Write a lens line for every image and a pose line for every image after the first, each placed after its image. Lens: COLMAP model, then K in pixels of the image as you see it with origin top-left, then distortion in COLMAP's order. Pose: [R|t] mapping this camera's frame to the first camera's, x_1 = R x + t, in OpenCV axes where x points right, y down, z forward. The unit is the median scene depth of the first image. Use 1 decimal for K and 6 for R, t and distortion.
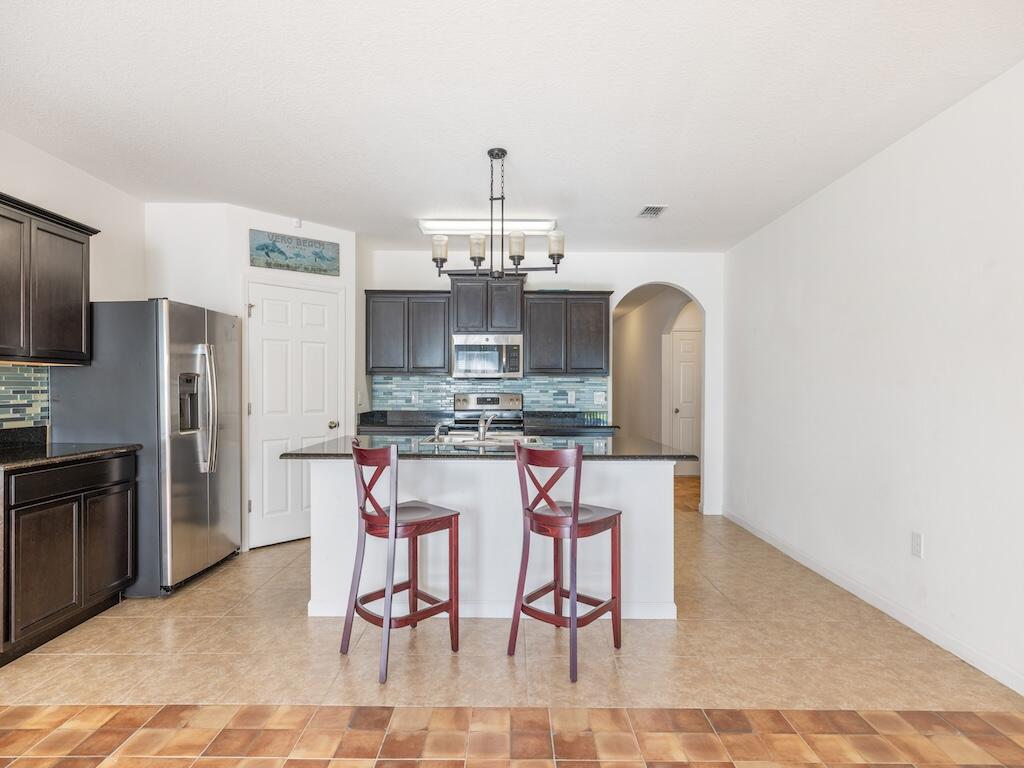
lens RADIAL K [[542.2, 0, 509.3], [0, 542.2, 387.1], [0, 0, 1]] dist [0.002705, -0.000198]
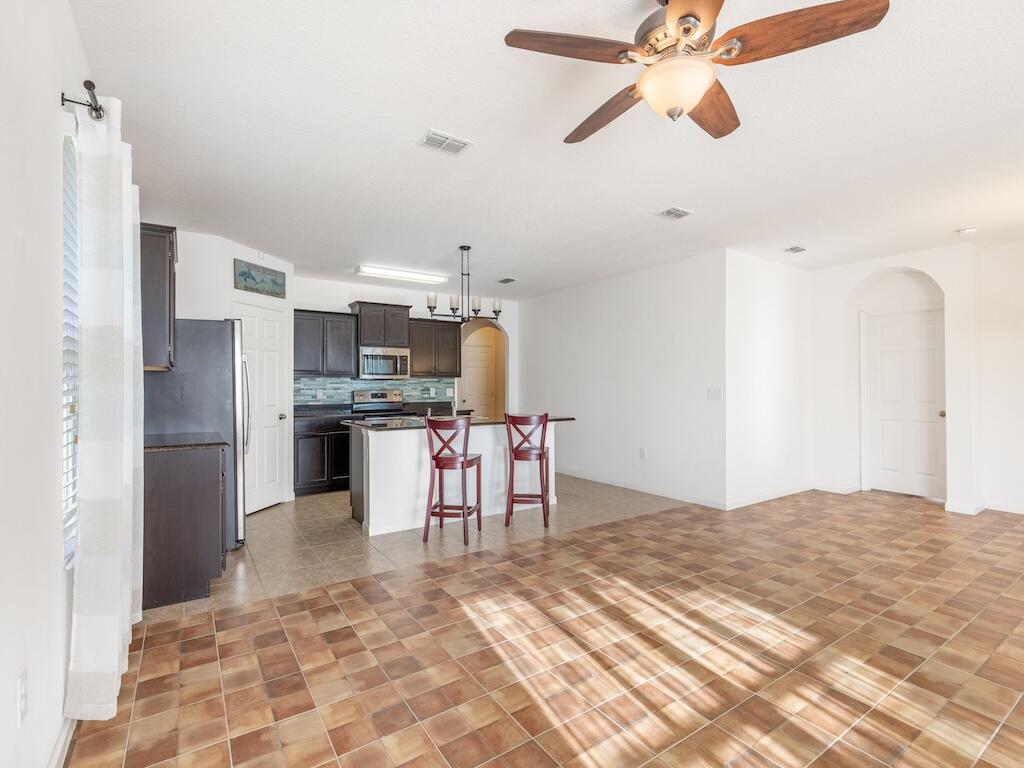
lens RADIAL K [[488.4, 0, 509.9], [0, 488.4, 378.6], [0, 0, 1]] dist [-0.001151, 0.000506]
pose [[0.829697, -0.000003, 0.558214, -0.520724], [0.006558, 0.999931, -0.009741, -0.003904], [-0.558175, 0.011743, 0.829640, -0.236076]]
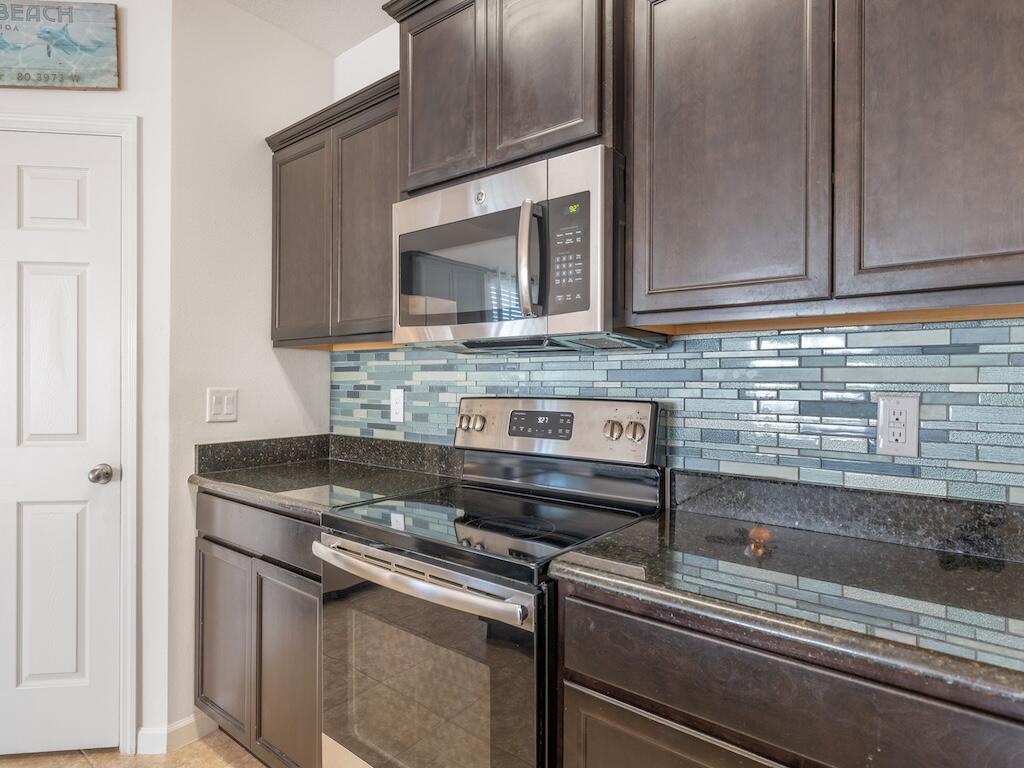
lens RADIAL K [[561.3, 0, 512.0], [0, 561.3, 384.0], [0, 0, 1]] dist [-0.000041, -0.000383]
pose [[0.787325, 0.002875, -0.616532, 0.154030], [-0.001990, 0.999996, 0.002121, 0.003753], [0.616535, -0.000443, 0.787327, 0.867496]]
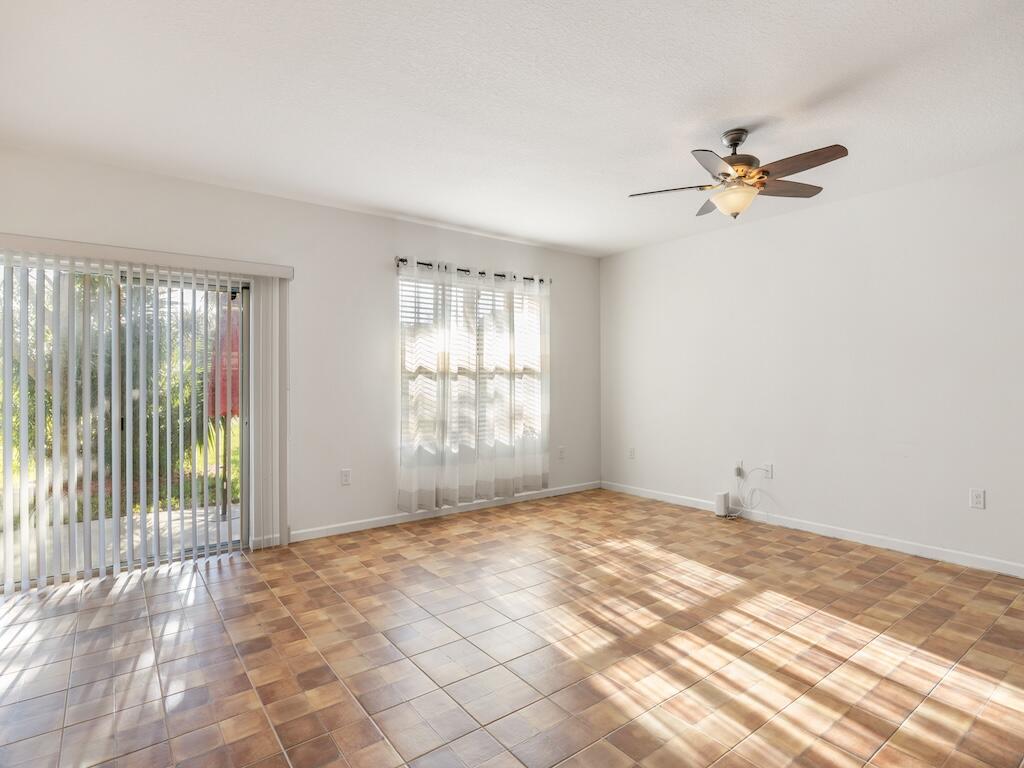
lens RADIAL K [[530.9, 0, 504.9], [0, 530.9, 379.1], [0, 0, 1]] dist [0.004590, -0.000333]
pose [[-0.800366, -0.002701, -0.599506, 0.396345], [0.000380, 0.999987, -0.005013, 0.002144], [0.599512, -0.004240, -0.800355, 0.348501]]
